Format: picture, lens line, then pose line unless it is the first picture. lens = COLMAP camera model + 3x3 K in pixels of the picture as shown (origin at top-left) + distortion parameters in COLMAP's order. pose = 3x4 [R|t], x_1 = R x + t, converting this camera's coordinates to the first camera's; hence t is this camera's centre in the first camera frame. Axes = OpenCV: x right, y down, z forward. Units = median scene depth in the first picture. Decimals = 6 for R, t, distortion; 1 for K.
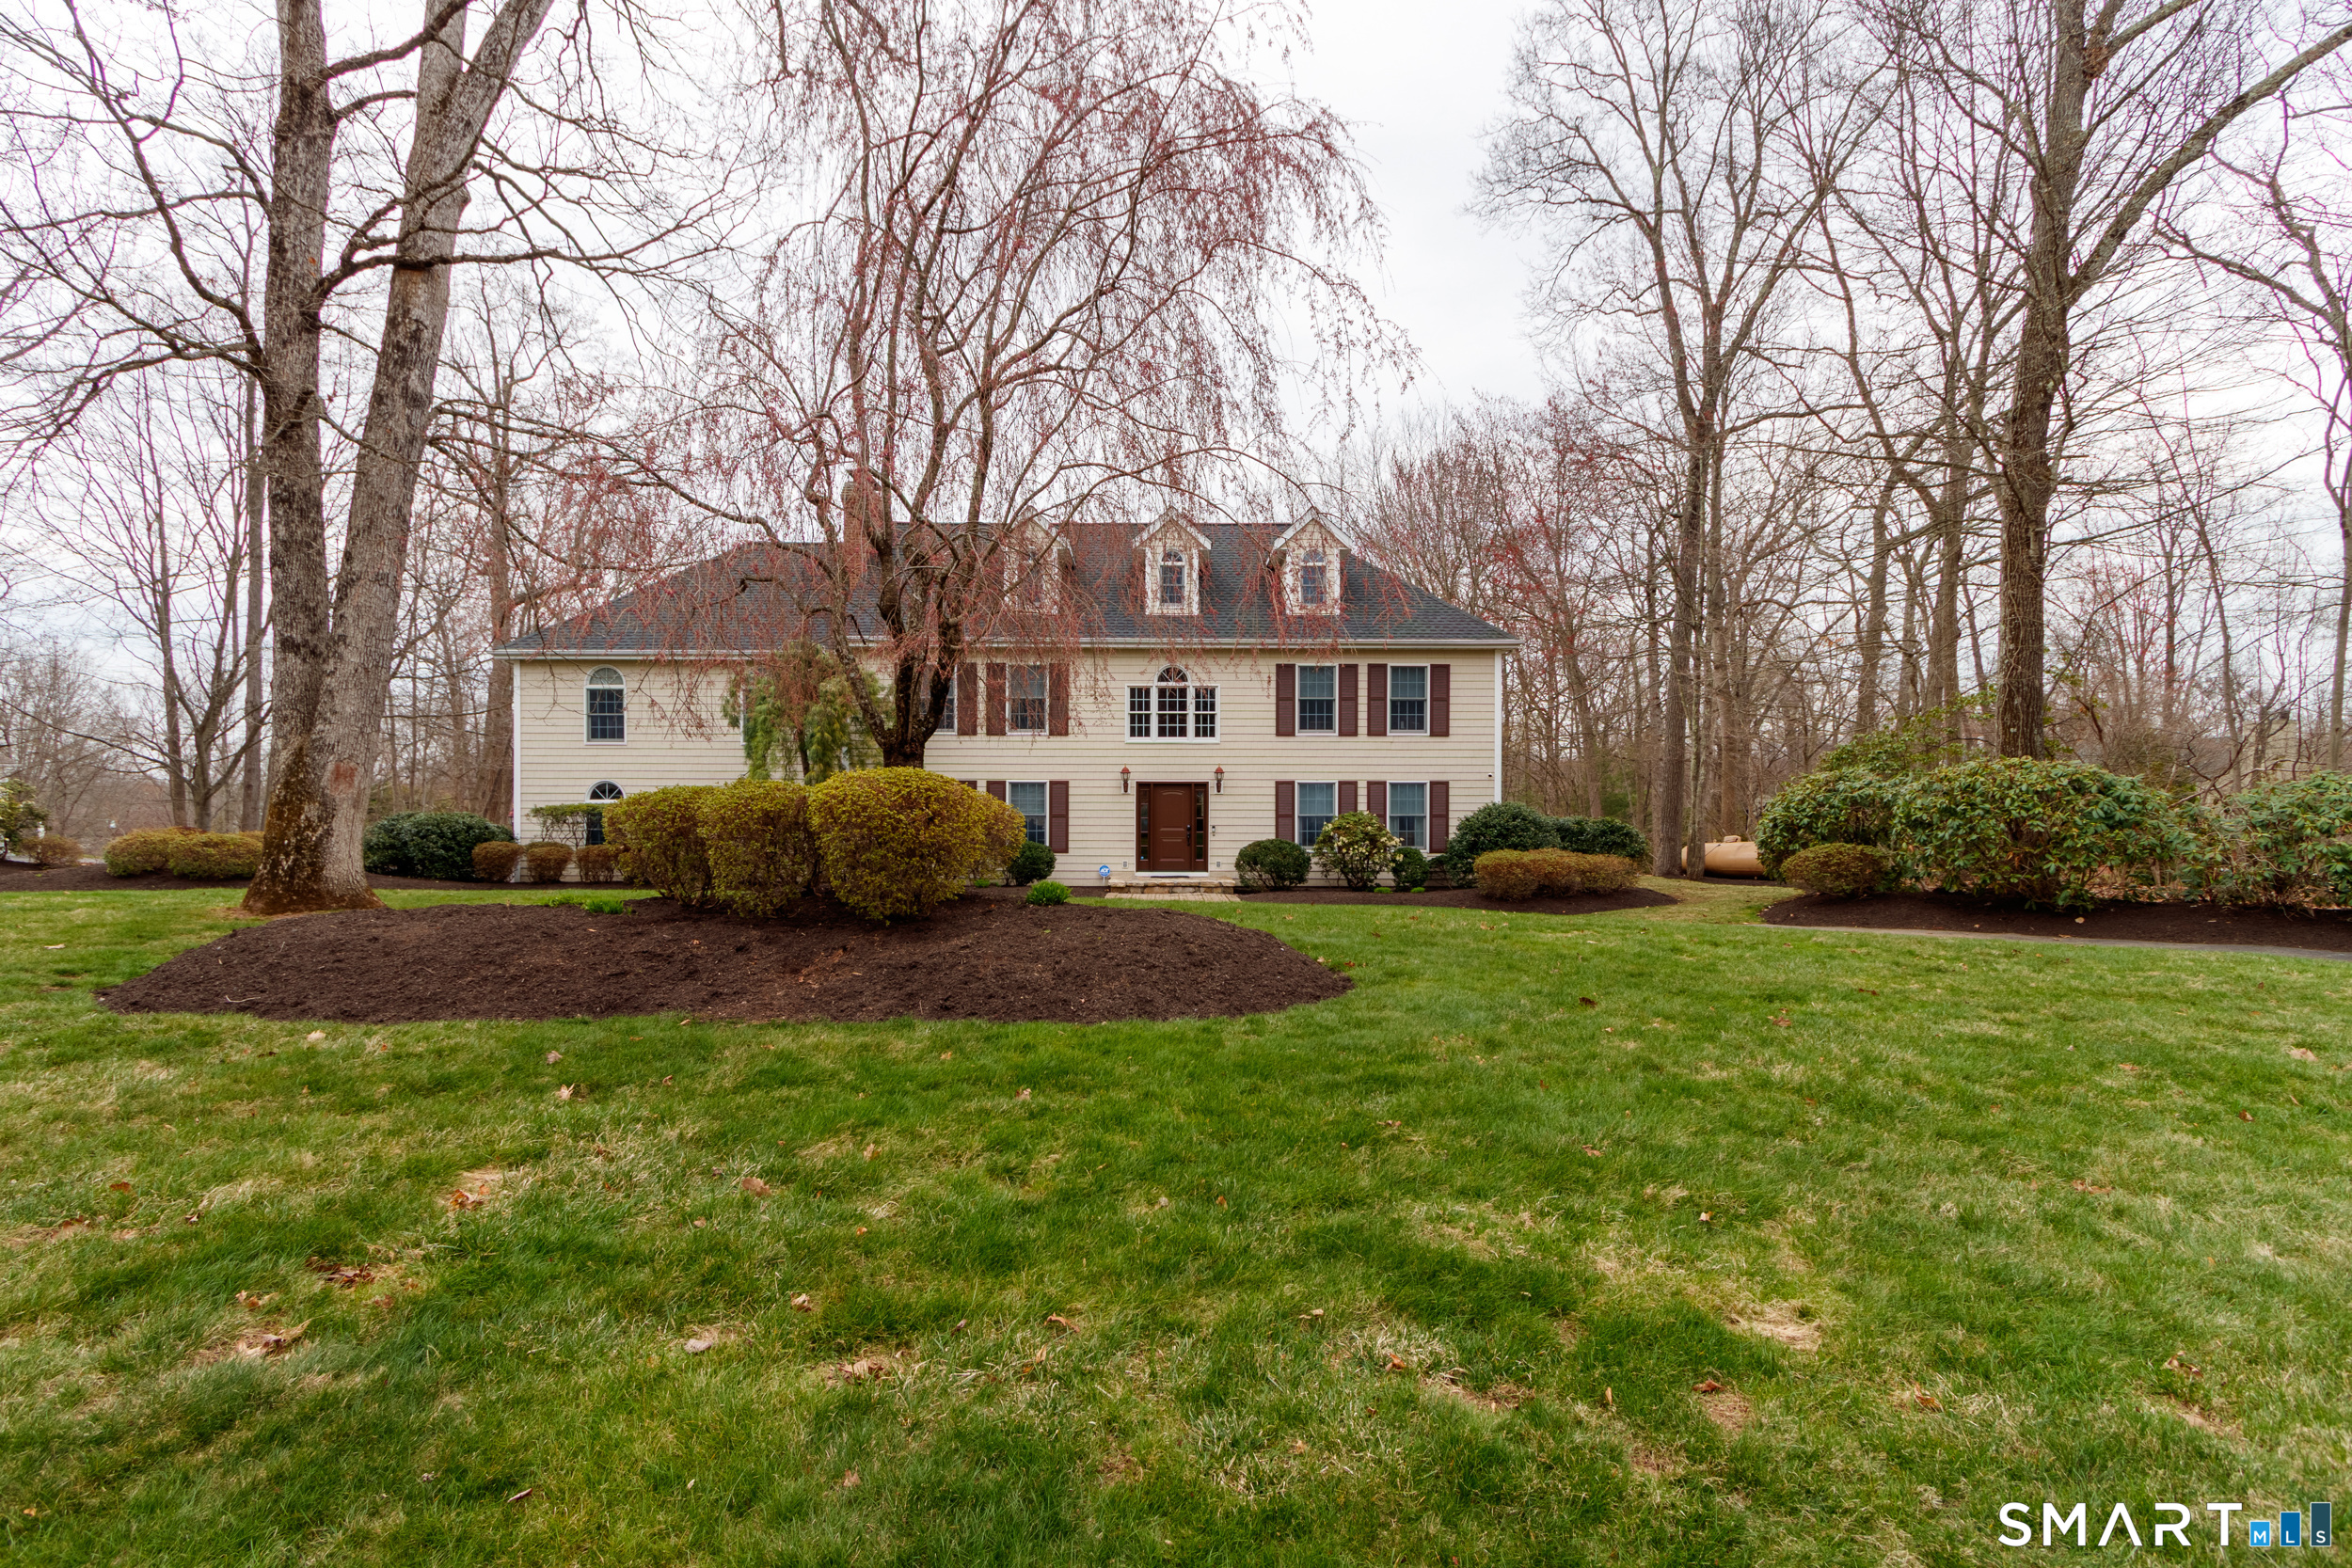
lens RADIAL K [[1052.0, 0, 1176.5], [0, 1052.0, 800.7], [0, 0, 1]] dist [0.002448, 0.000038]
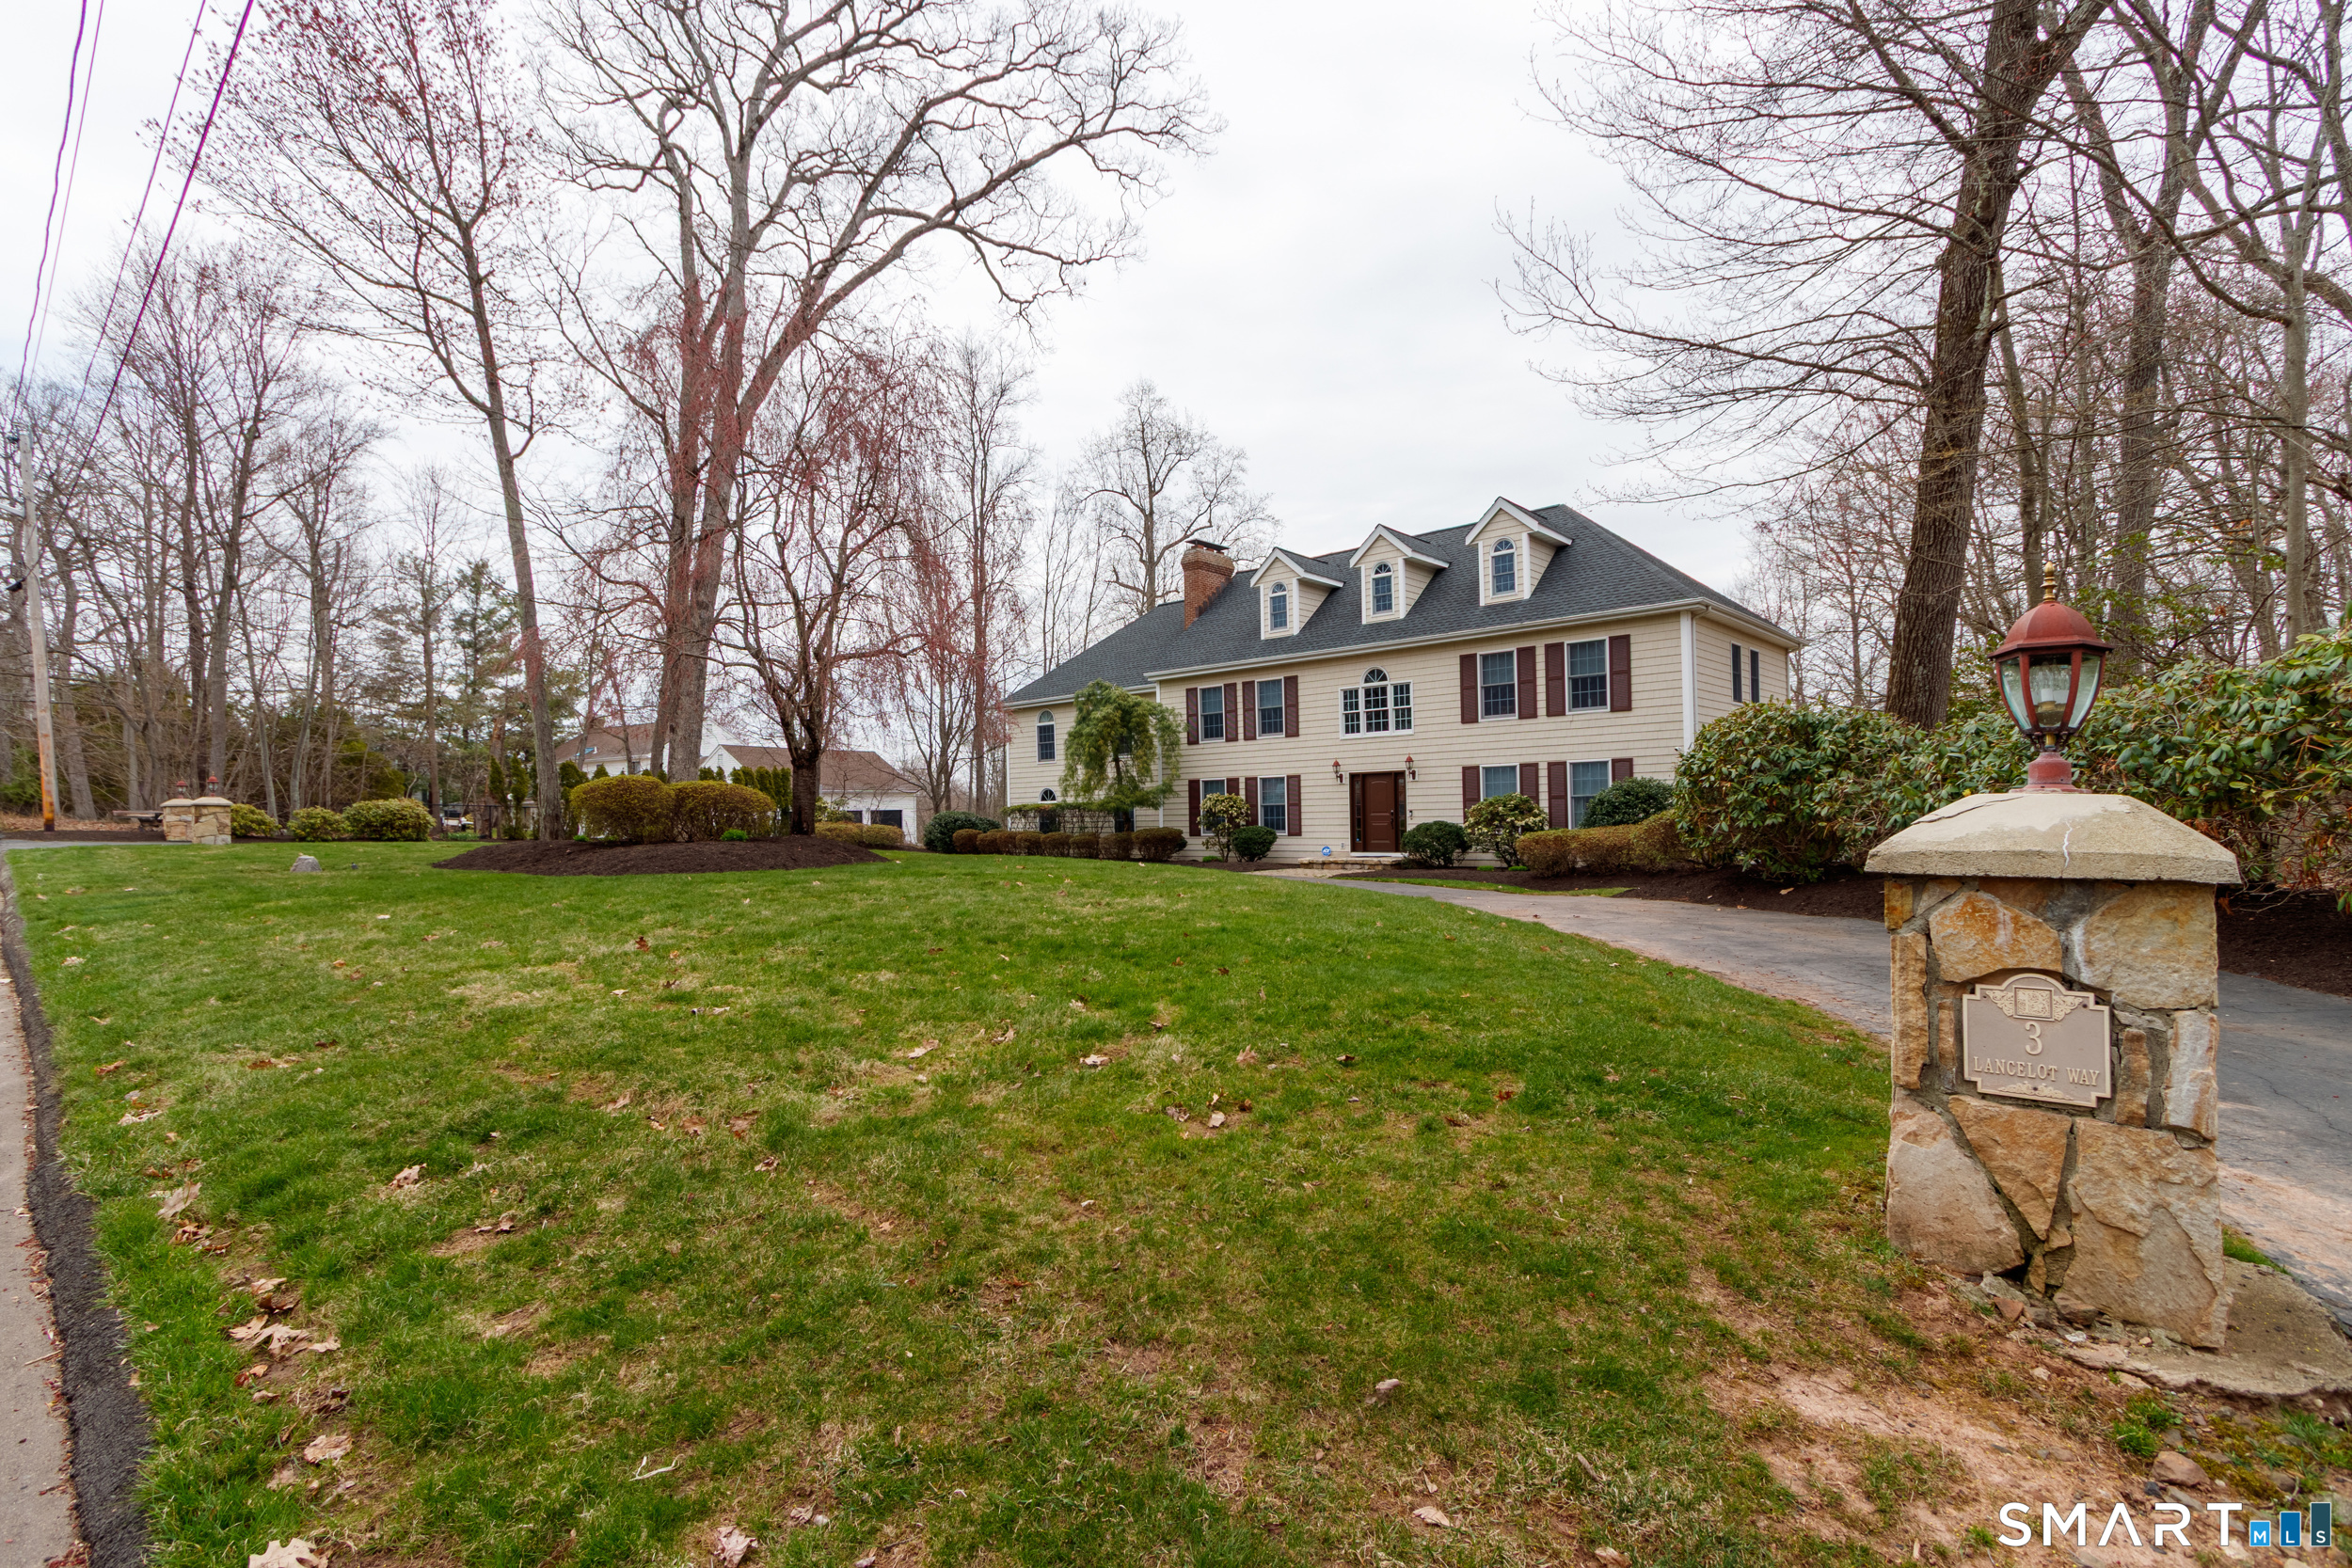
lens RADIAL K [[1052.0, 0, 1176.5], [0, 1052.0, 800.7], [0, 0, 1]] dist [0.002448, 0.000038]
pose [[0.746104, -0.025121, -0.665356, 0.579286], [0.037757, 0.999276, 0.004611, -0.000237], [0.664758, -0.028562, 0.746512, 0.022046]]
